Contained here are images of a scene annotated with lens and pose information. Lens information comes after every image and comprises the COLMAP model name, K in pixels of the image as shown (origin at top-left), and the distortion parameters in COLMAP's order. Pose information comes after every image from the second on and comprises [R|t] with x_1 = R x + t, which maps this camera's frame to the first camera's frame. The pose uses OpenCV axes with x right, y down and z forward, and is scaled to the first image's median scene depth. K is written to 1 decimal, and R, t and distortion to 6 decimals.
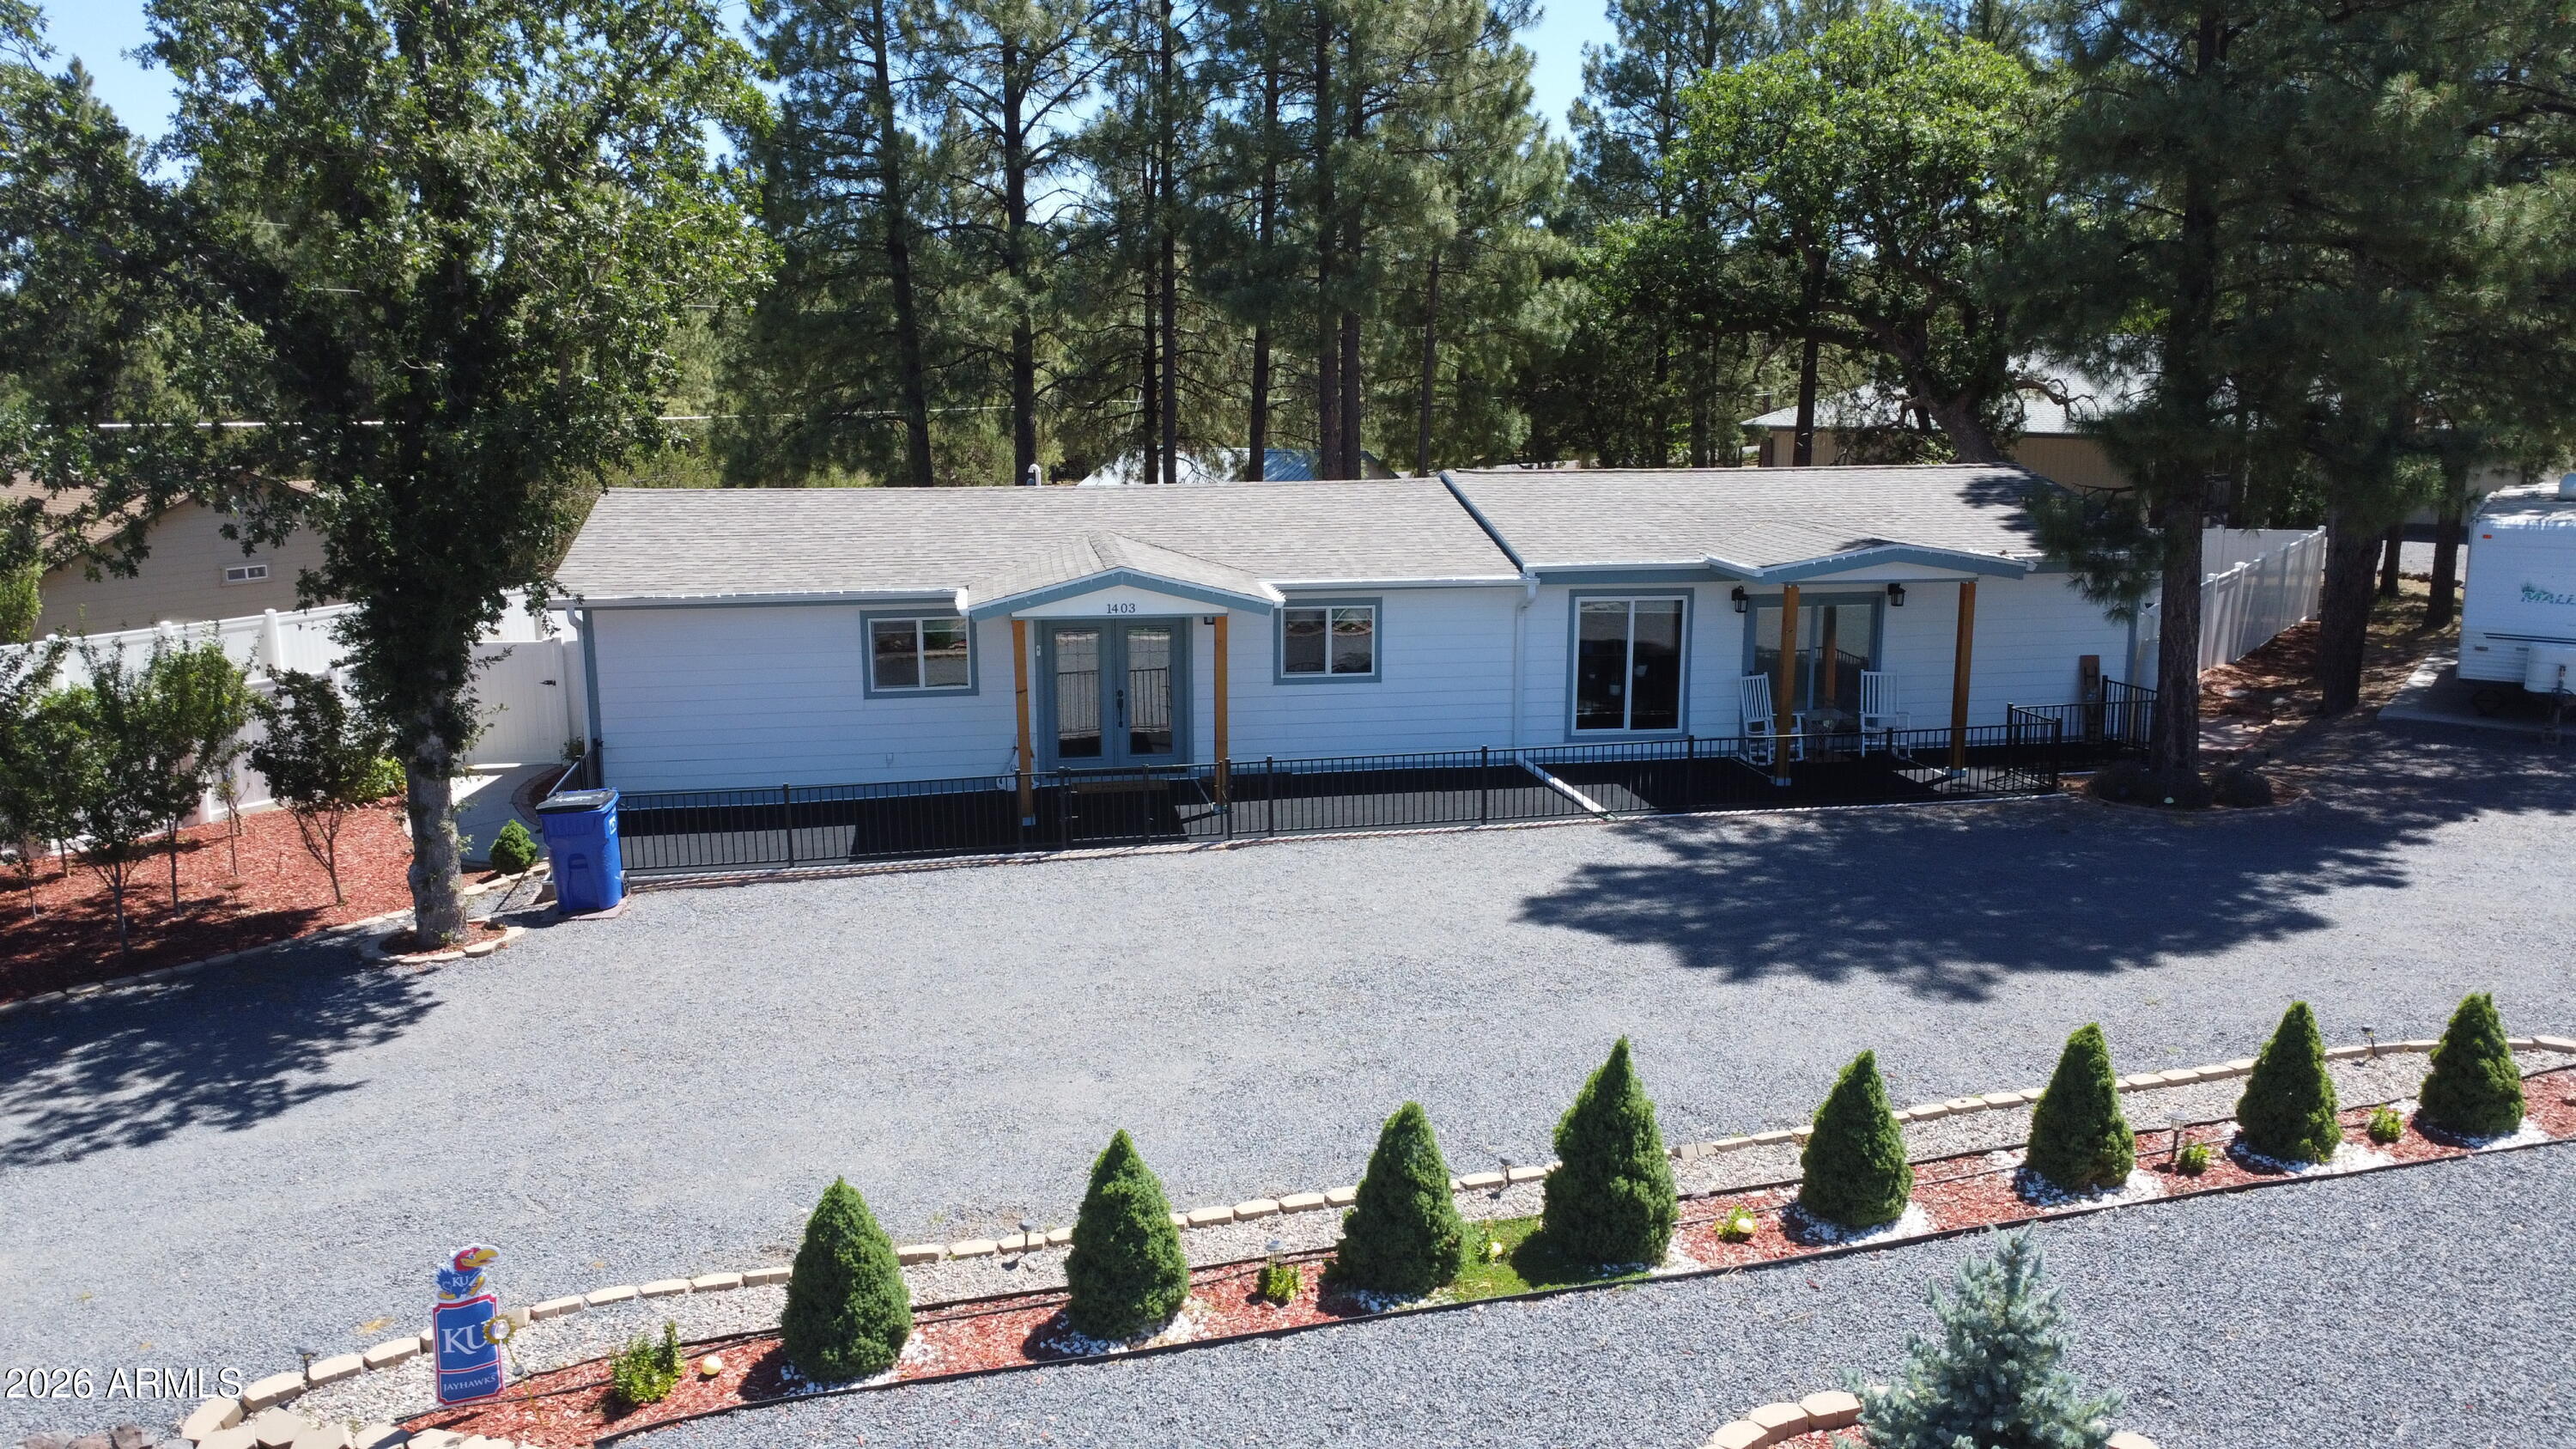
lens RADIAL K [[1877.1, 0, 1277.8], [0, 1877.1, 724.6], [0, 0, 1]] dist [-0.027167, -0.001488]
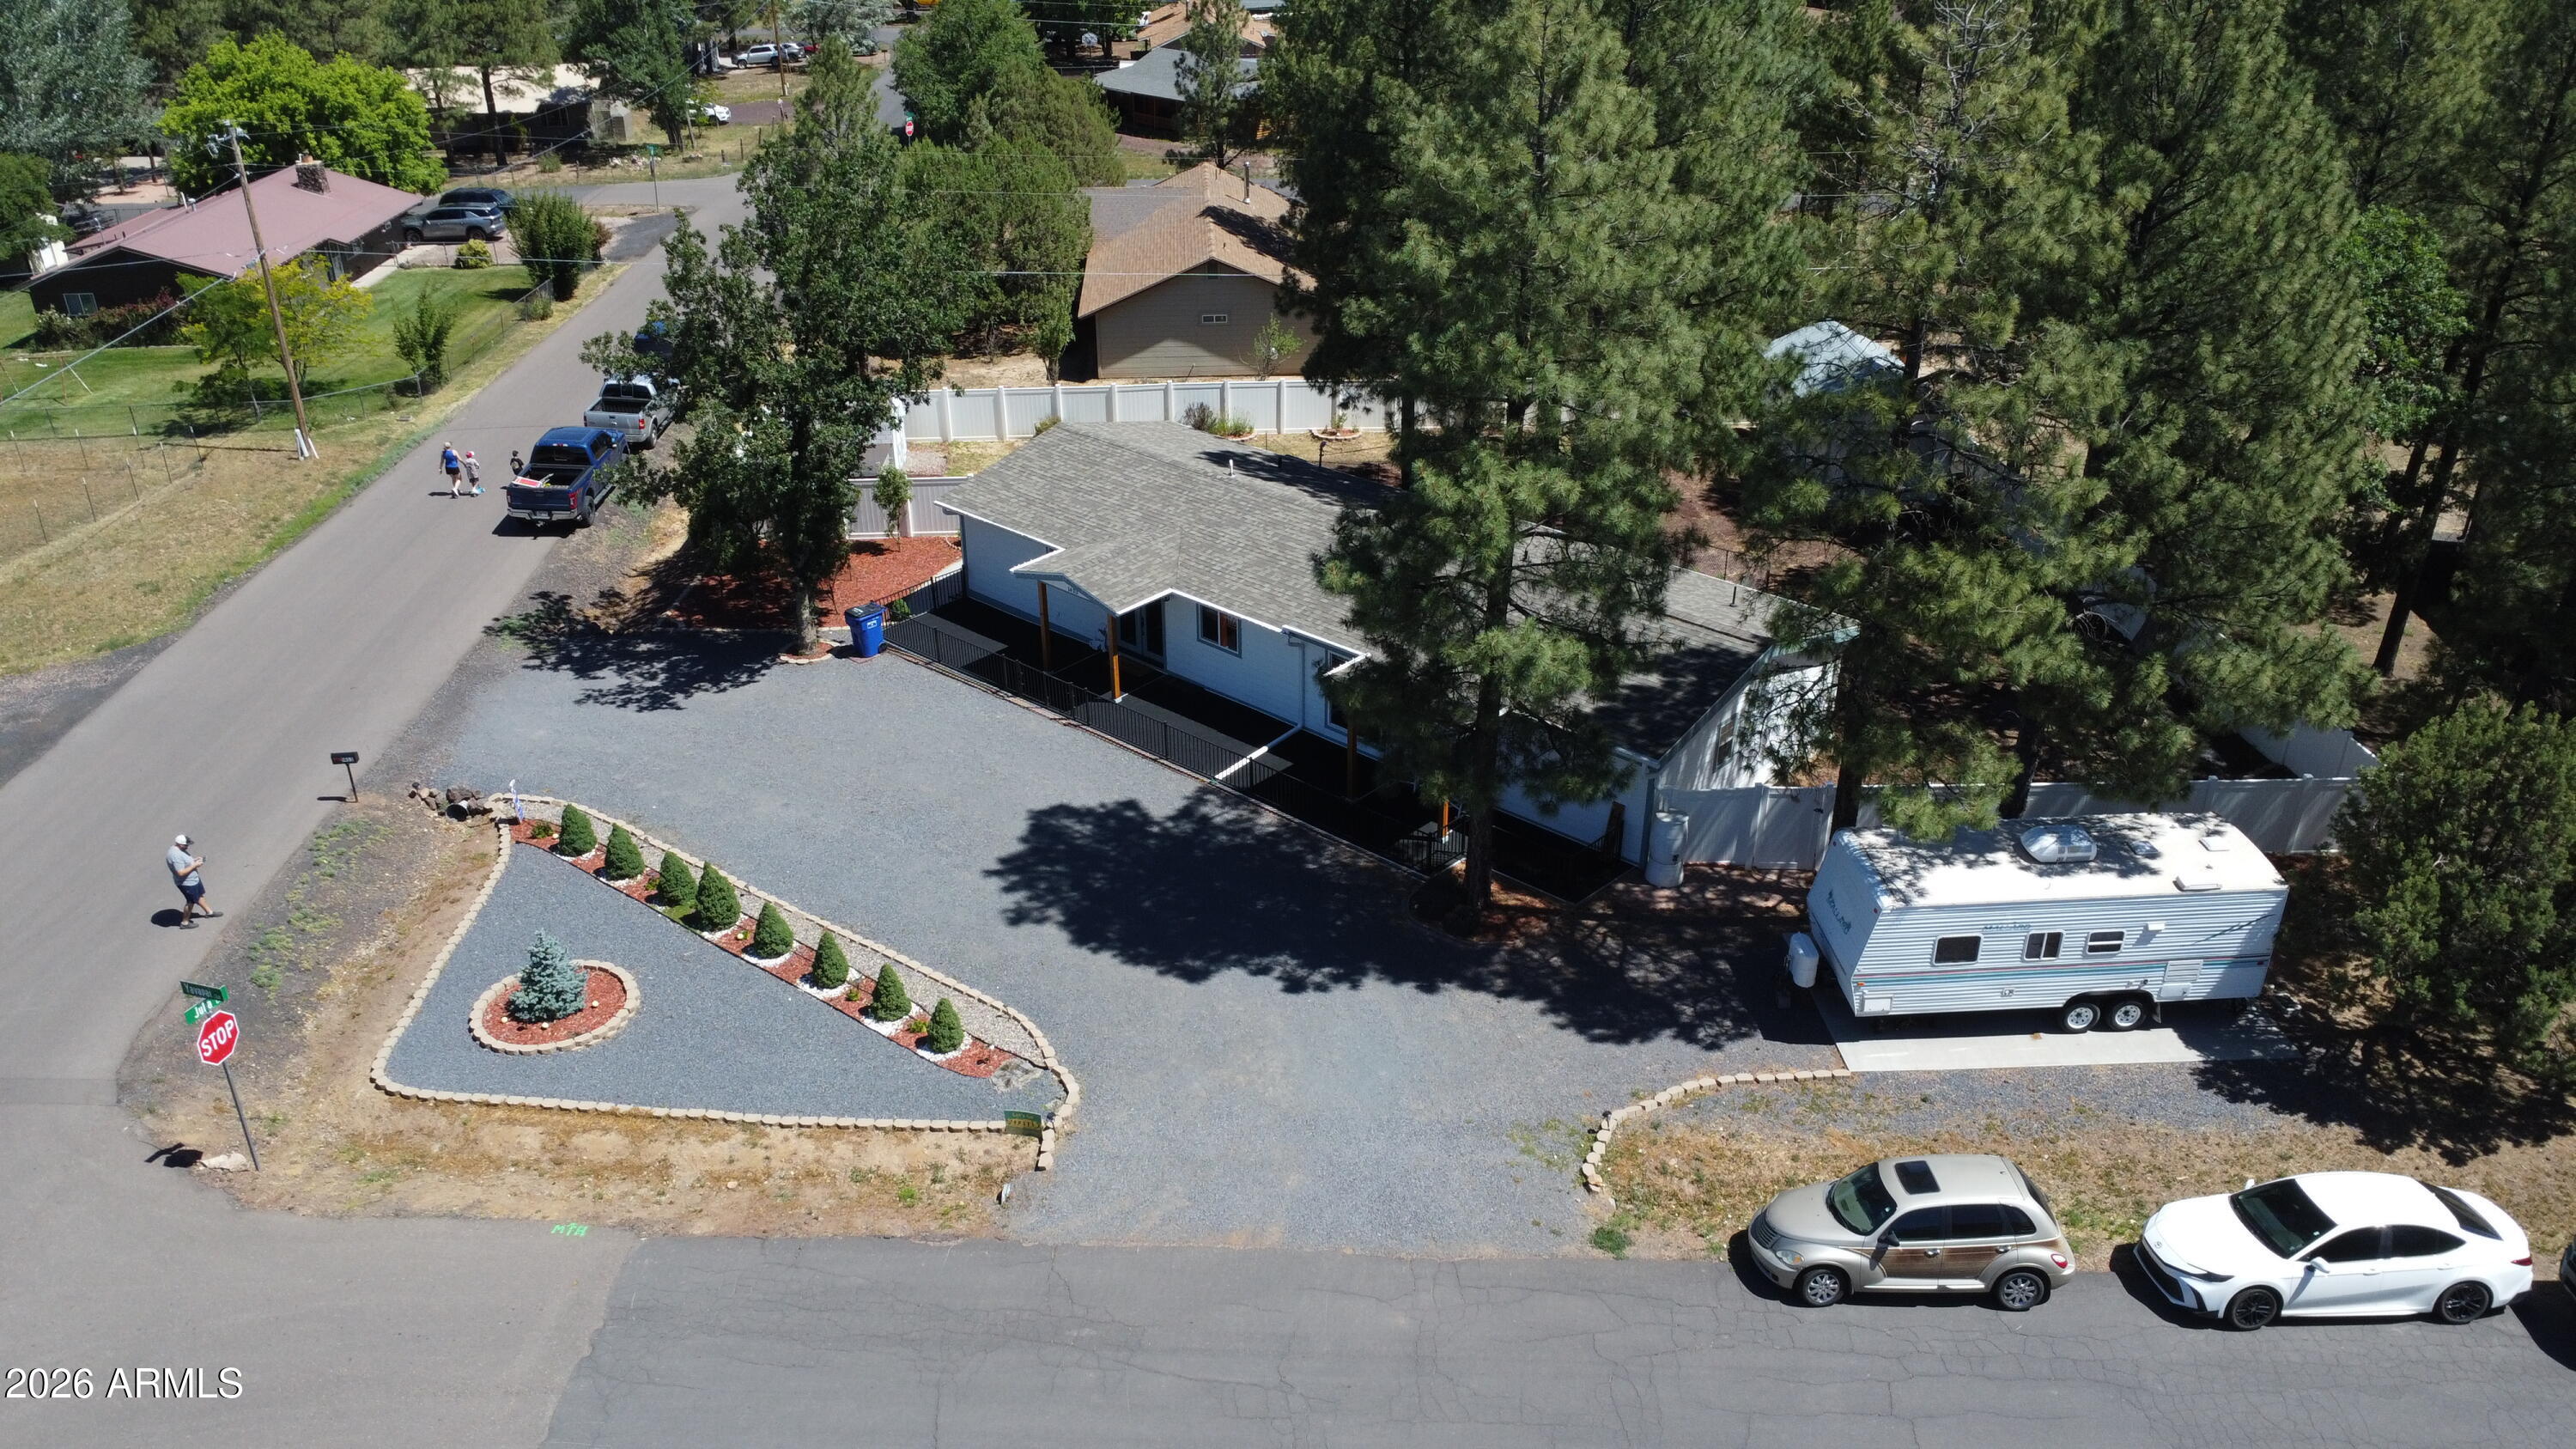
lens RADIAL K [[1877.1, 0, 1277.8], [0, 1877.1, 724.6], [0, 0, 1]] dist [-0.027167, -0.001488]
pose [[0.619724, 0.359732, -0.697520, 1.940941], [-0.141342, 0.925391, 0.351674, -0.860494], [0.771987, -0.119352, 0.624332, -0.115615]]
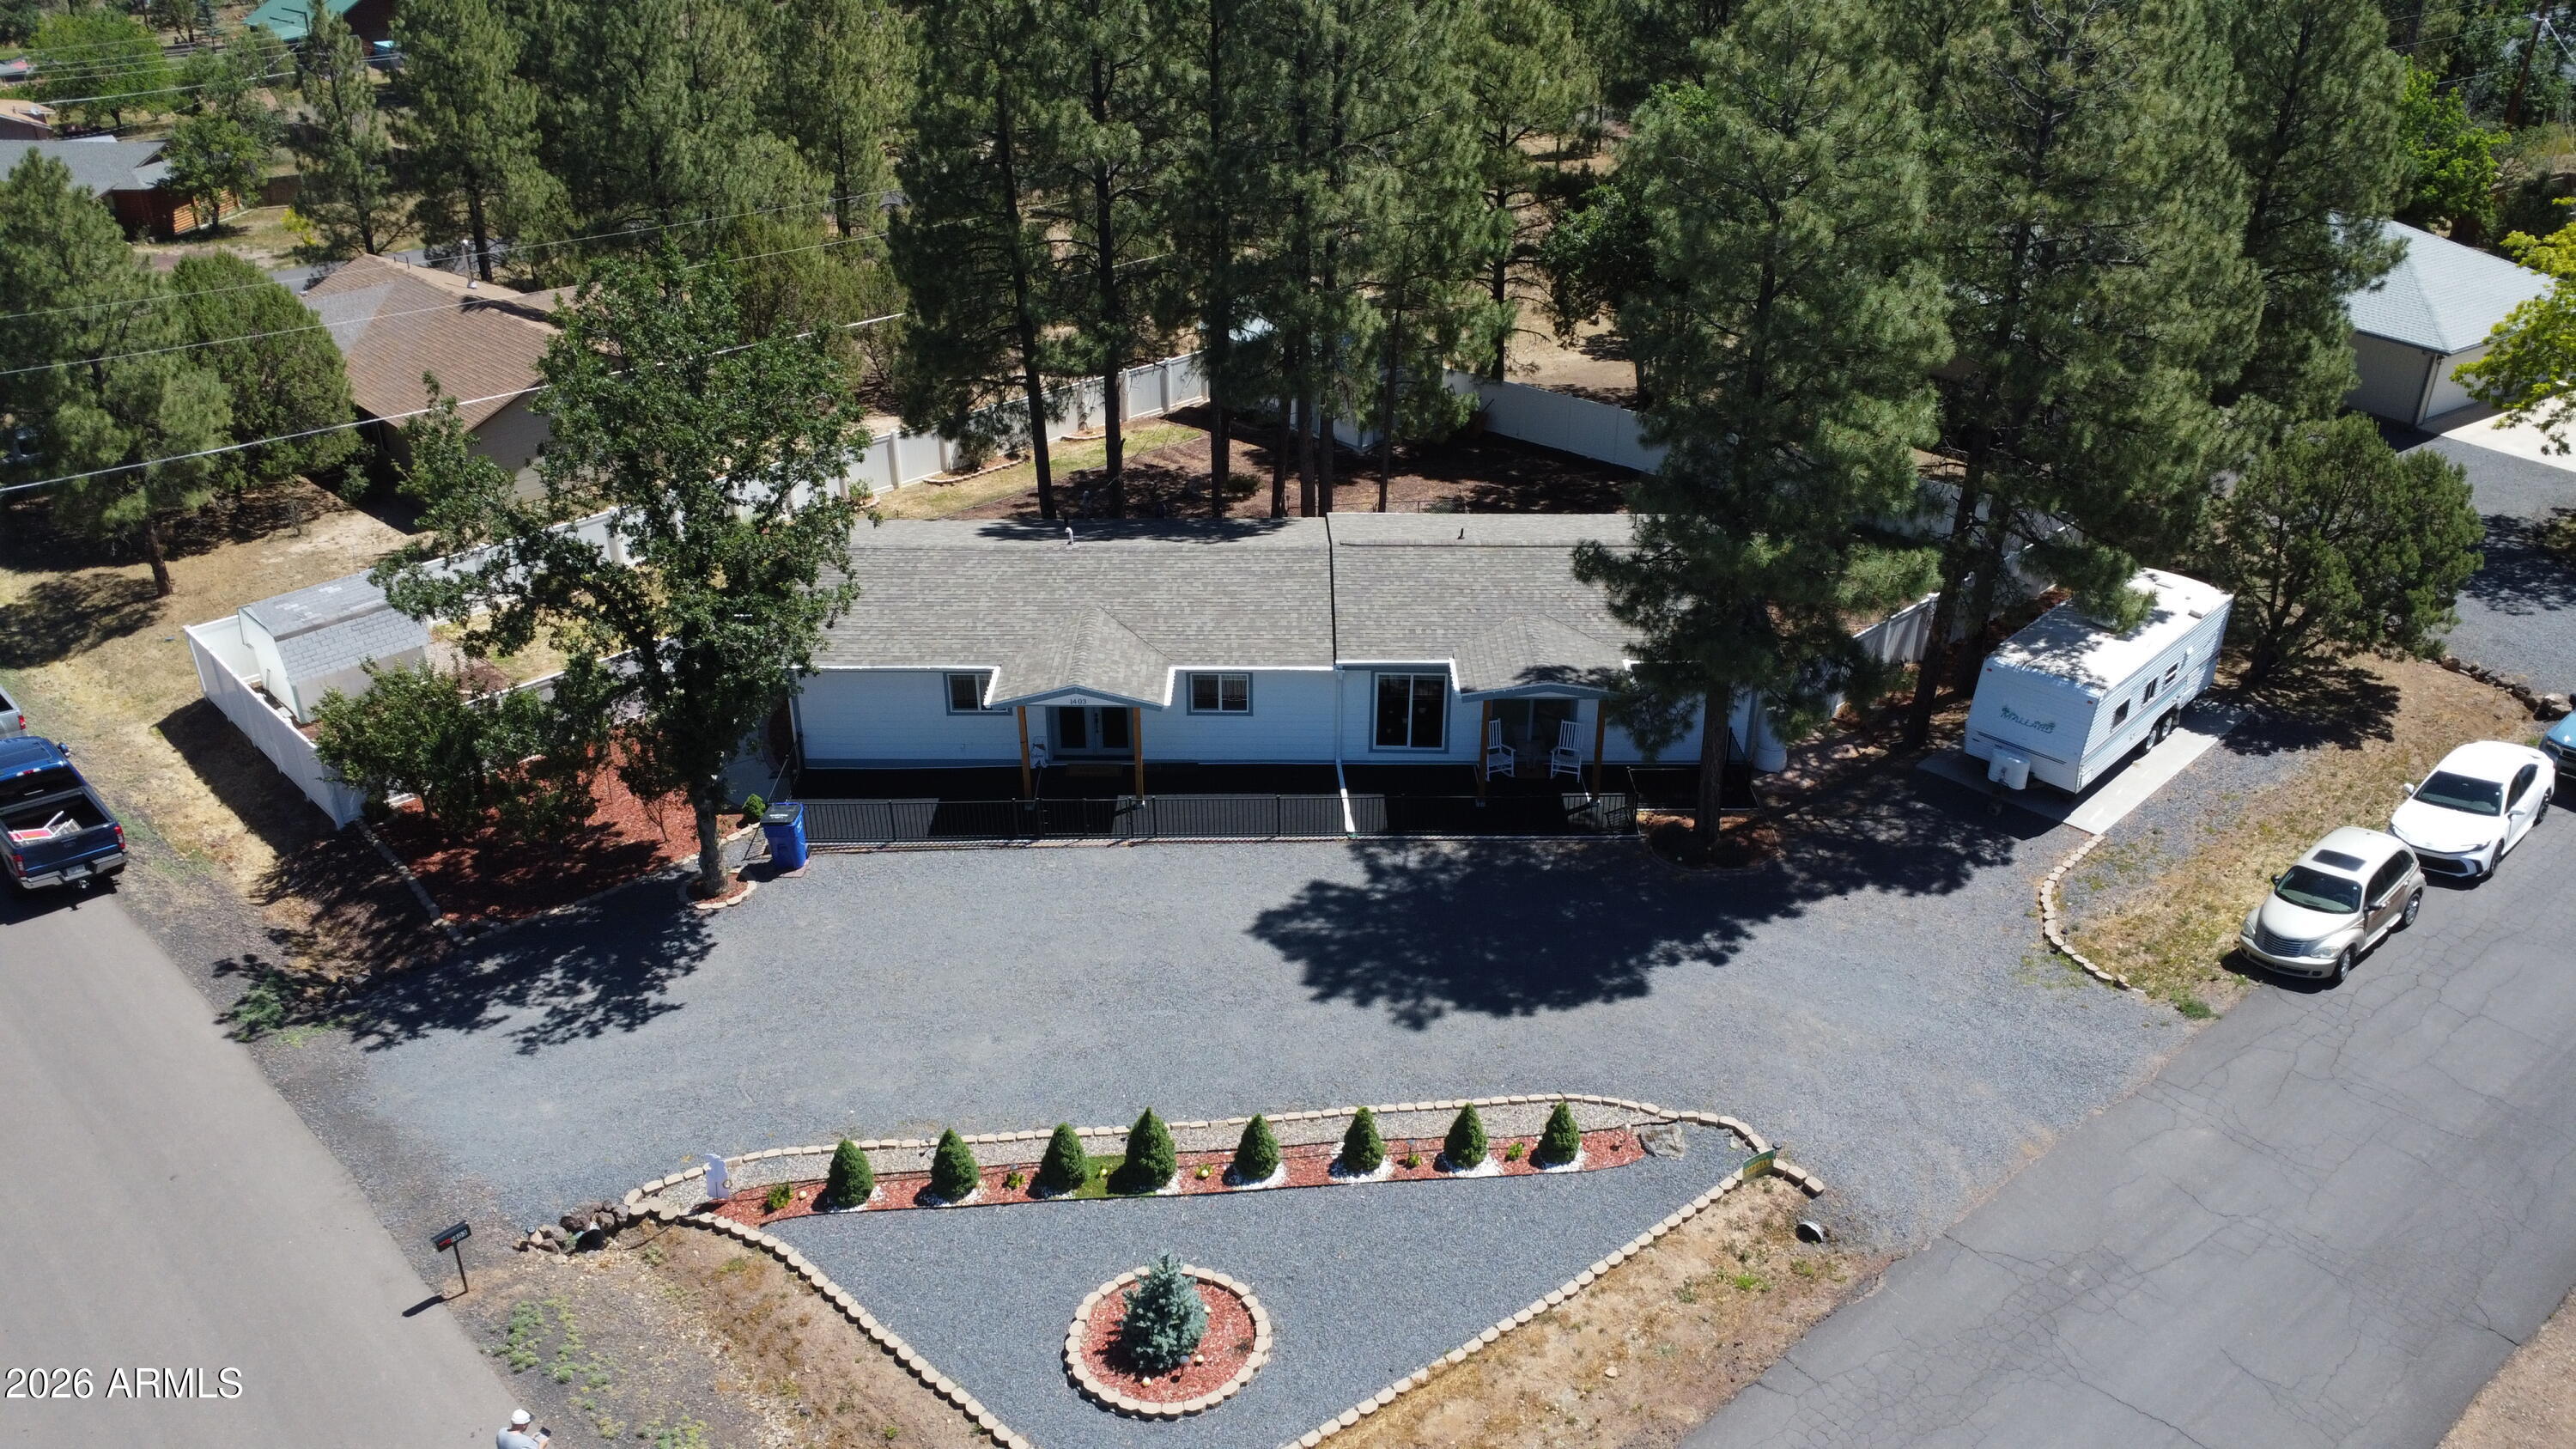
lens RADIAL K [[1877.1, 0, 1277.8], [0, 1877.1, 724.6], [0, 0, 1]] dist [-0.027167, -0.001488]
pose [[0.986088, 0.077995, -0.146788, 0.468129], [-0.032503, 0.956509, 0.289888, -0.723432], [0.163013, -0.281084, 0.945737, -0.824555]]
